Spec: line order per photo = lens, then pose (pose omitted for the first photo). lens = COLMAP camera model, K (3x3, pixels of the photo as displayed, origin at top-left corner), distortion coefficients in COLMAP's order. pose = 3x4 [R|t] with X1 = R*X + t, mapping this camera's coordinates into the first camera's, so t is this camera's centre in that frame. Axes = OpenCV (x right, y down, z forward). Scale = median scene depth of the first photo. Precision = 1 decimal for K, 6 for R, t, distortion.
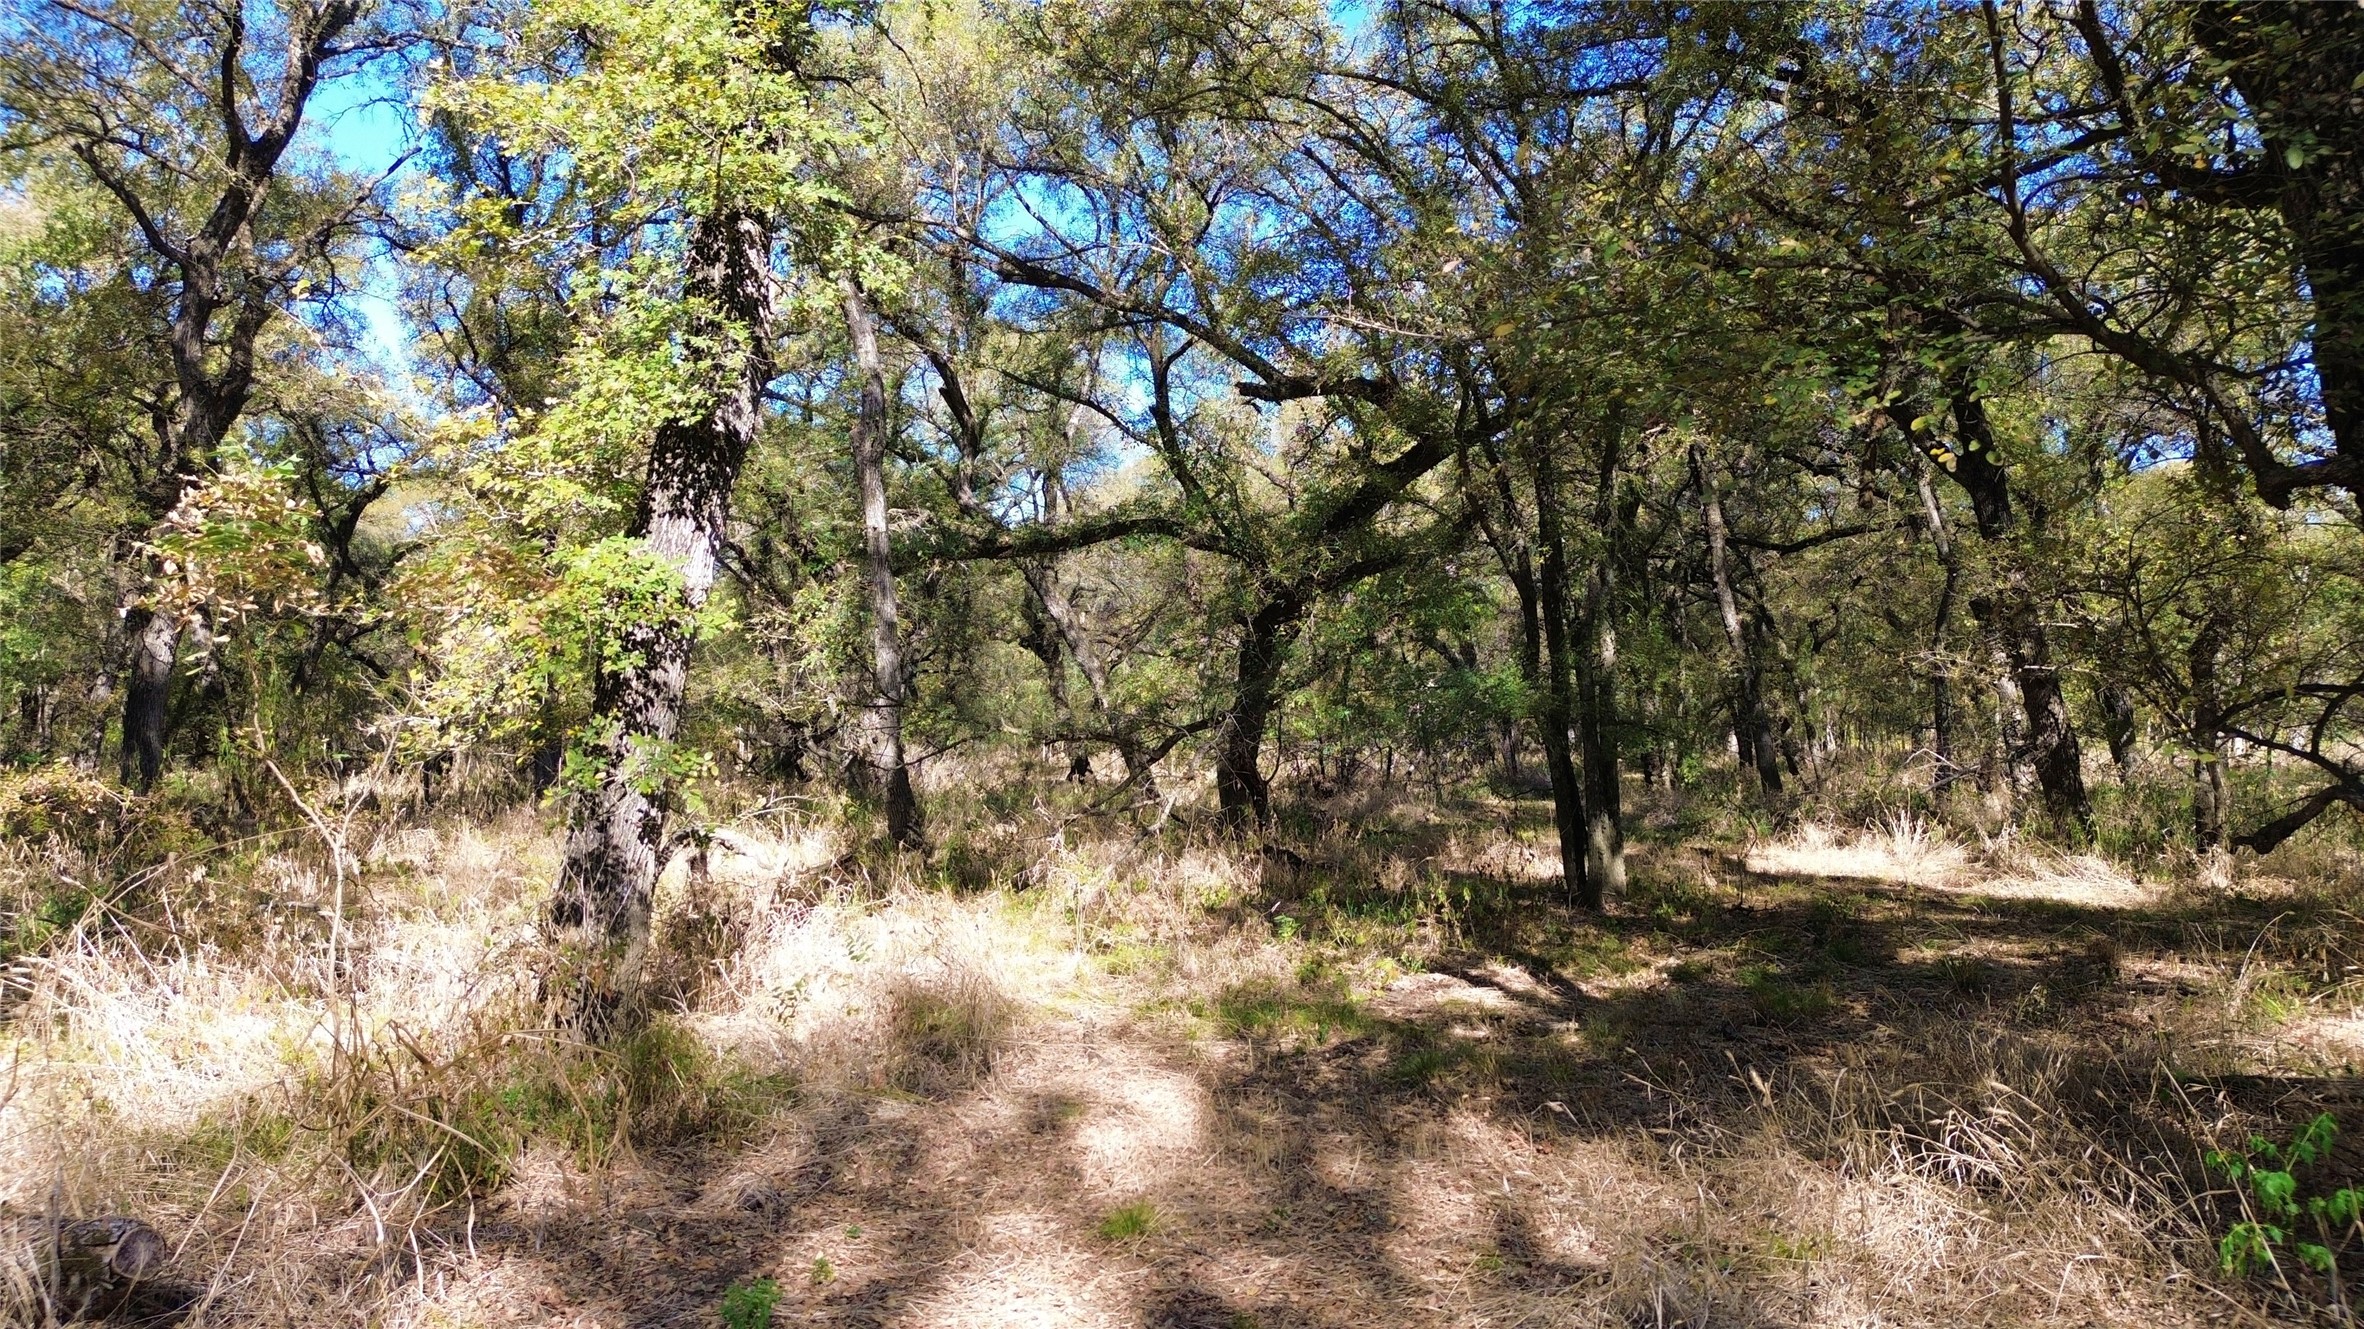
lens RADIAL K [[1670.1, 0, 1178.9], [0, 1670.1, 656.8], [0, 0, 1]] dist [0.088144, -0.087235]
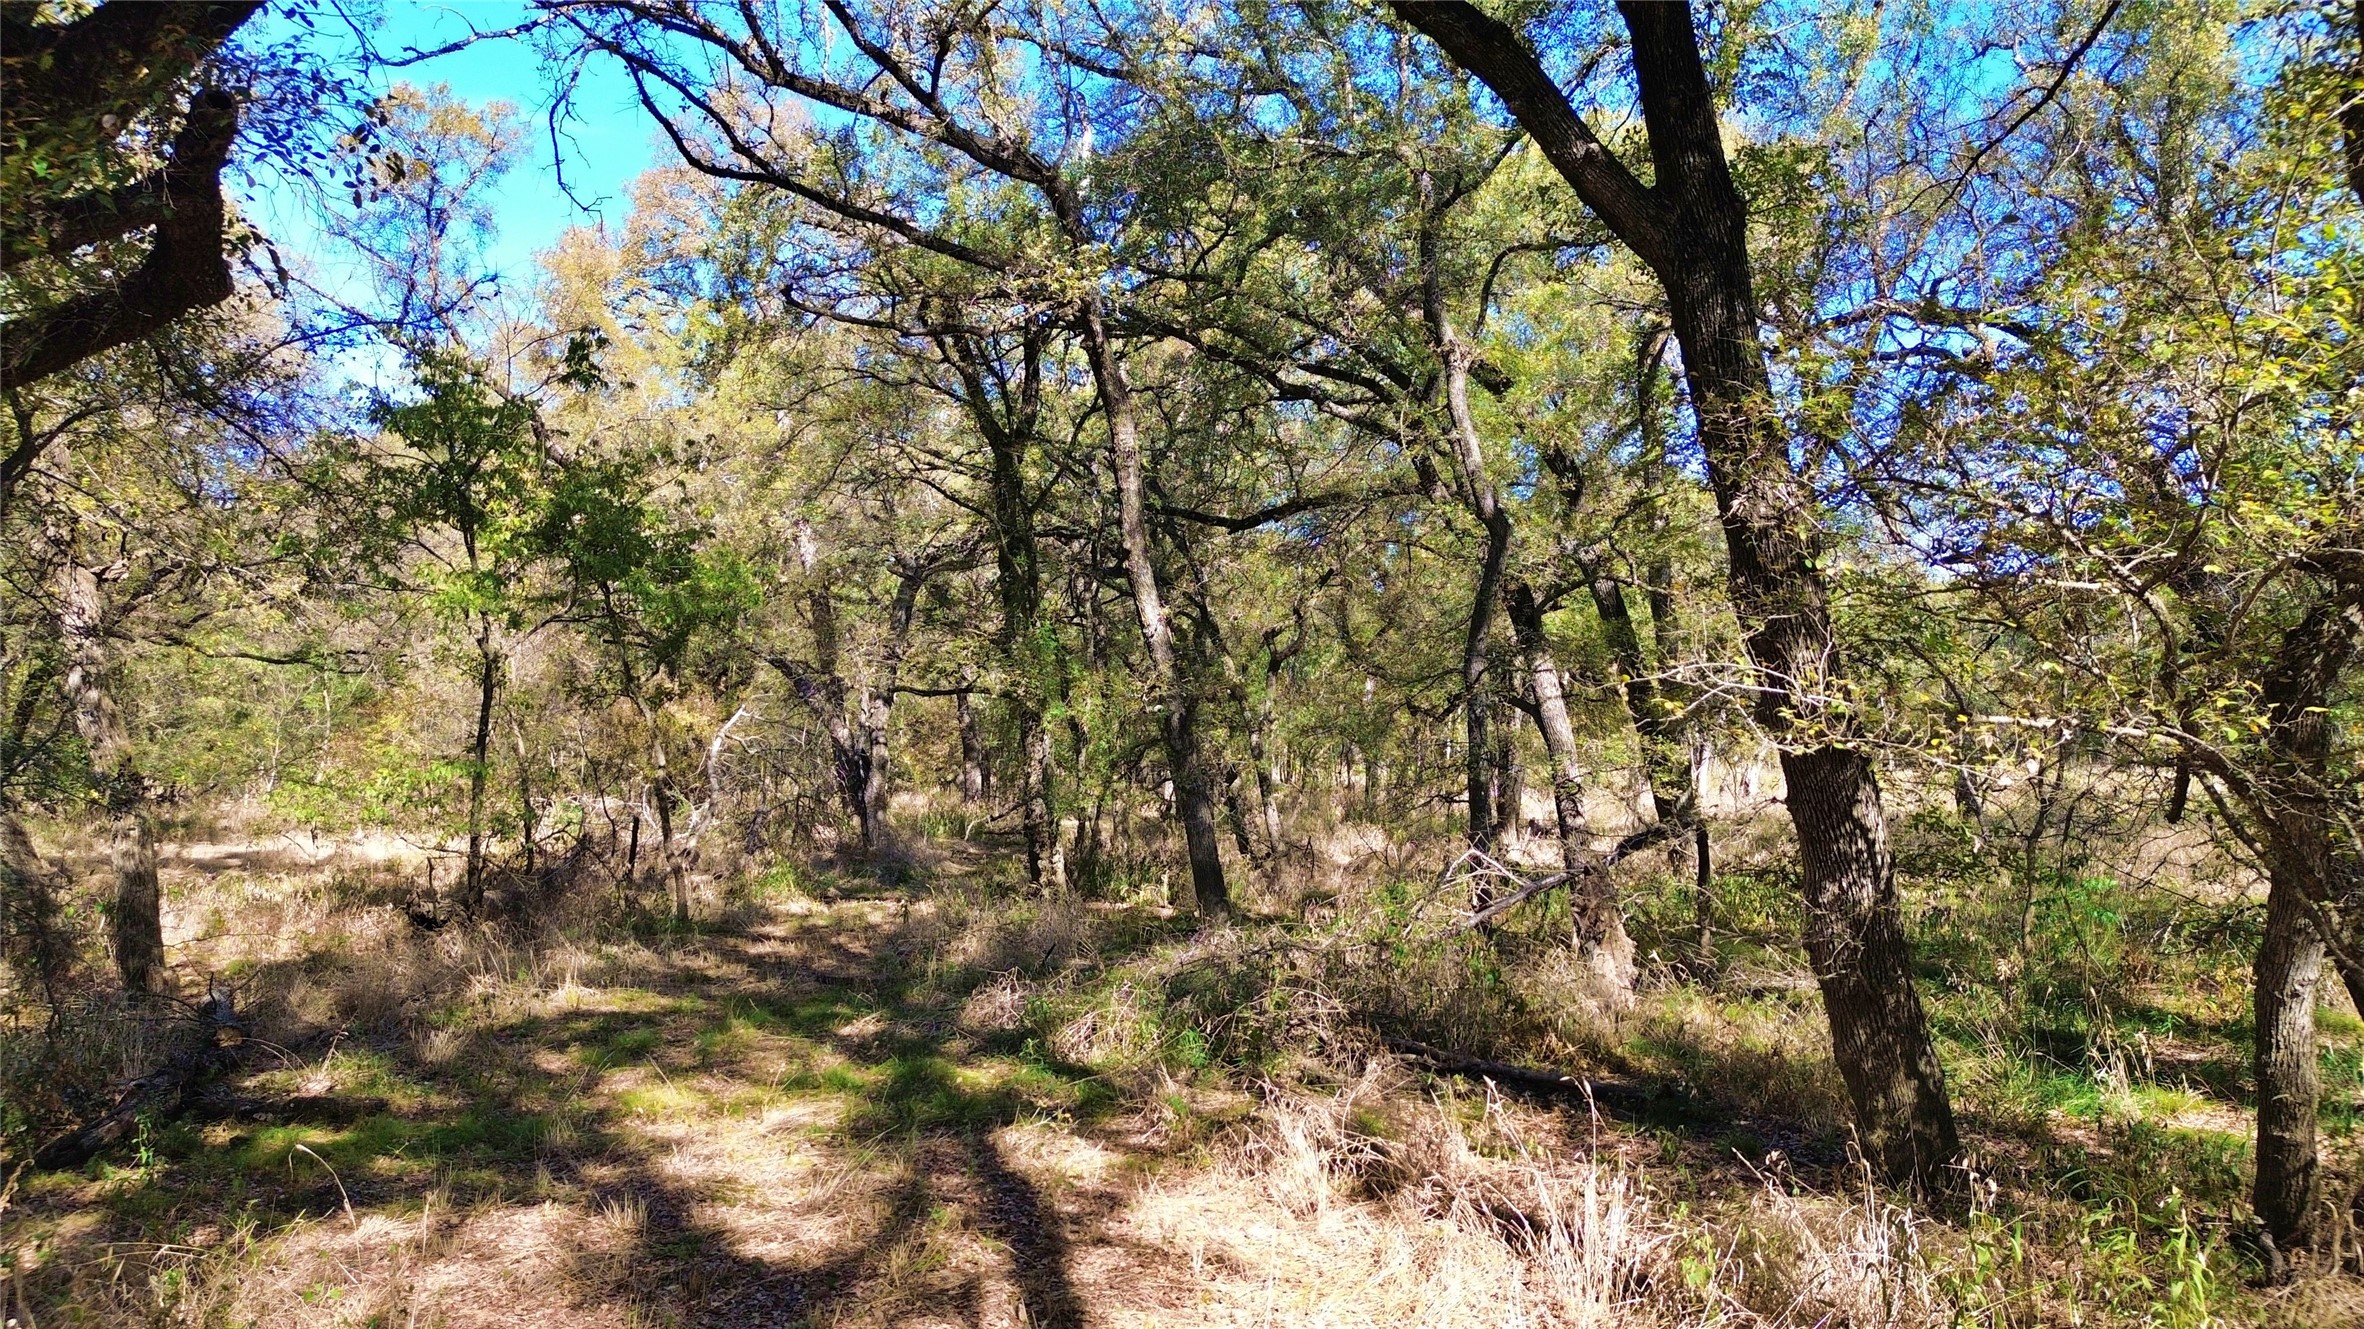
lens RADIAL K [[1670.1, 0, 1183.6], [0, 1670.1, 665.5], [0, 0, 1]] dist [0.088144, -0.087235]
pose [[0.950176, 0.018423, 0.311169, 0.345981], [-0.016383, 0.999824, -0.009168, 0.002565], [-0.311283, 0.003613, 0.950310, 0.968344]]
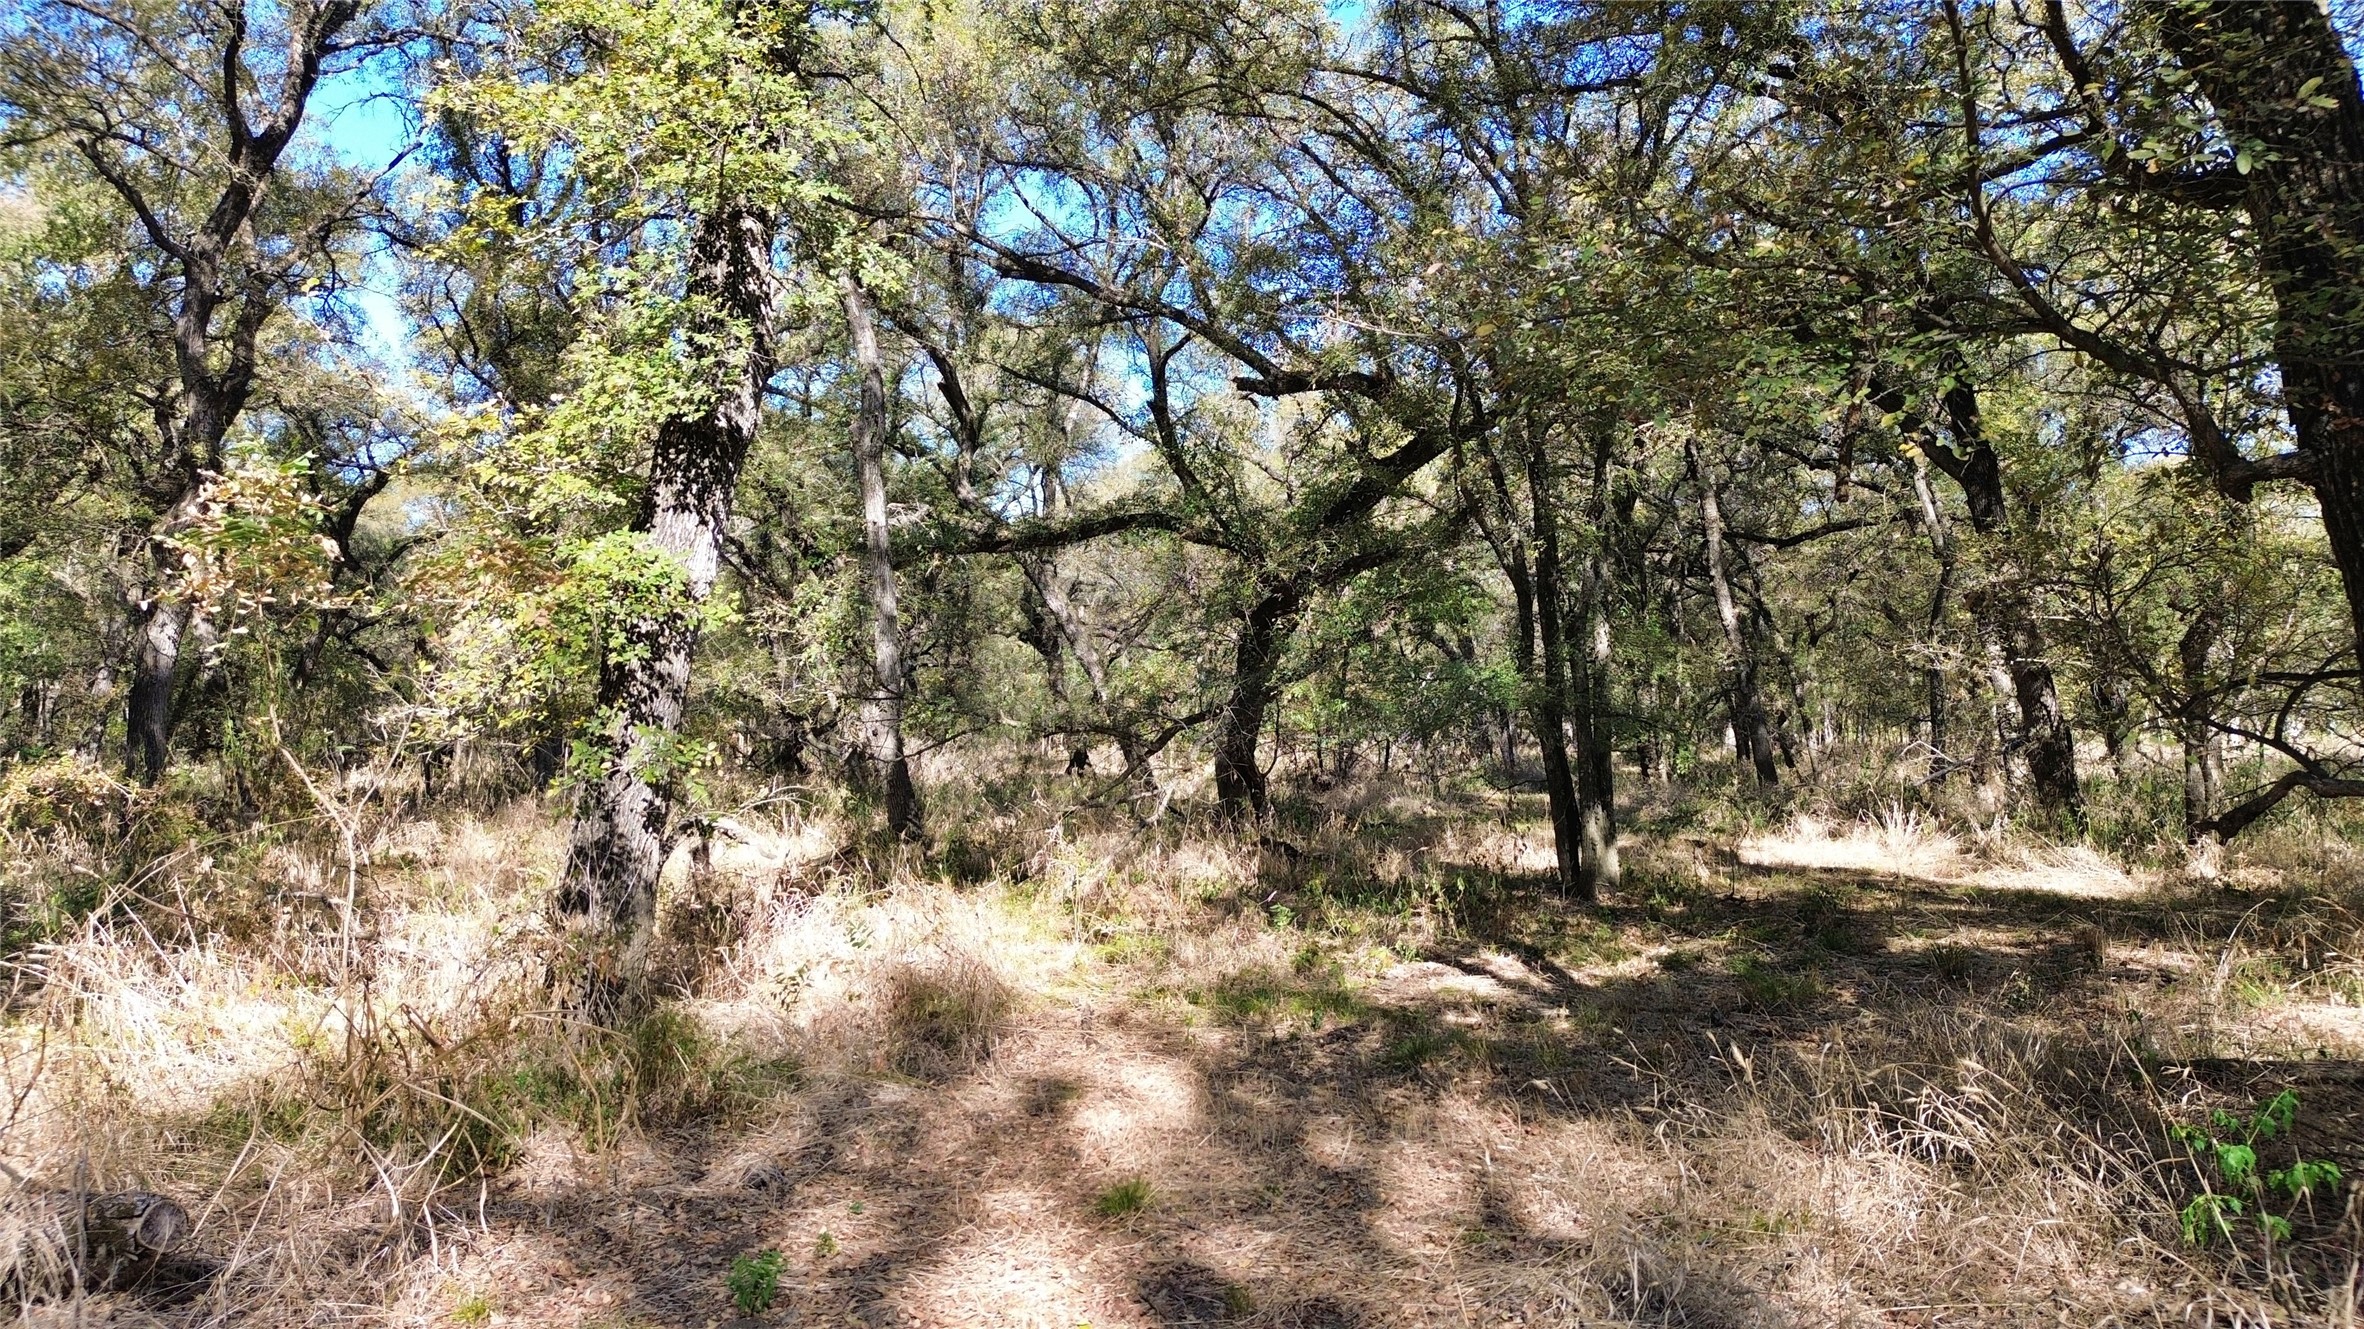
lens RADIAL K [[1670.1, 0, 1176.4], [0, 1670.1, 652.5], [0, 0, 1]] dist [0.088144, -0.087235]
pose [[0.999999, -0.000495, -0.000894, 0.001082], [0.000496, 0.999999, 0.000906, 0.000762], [0.000893, -0.000907, 0.999999, -0.008789]]
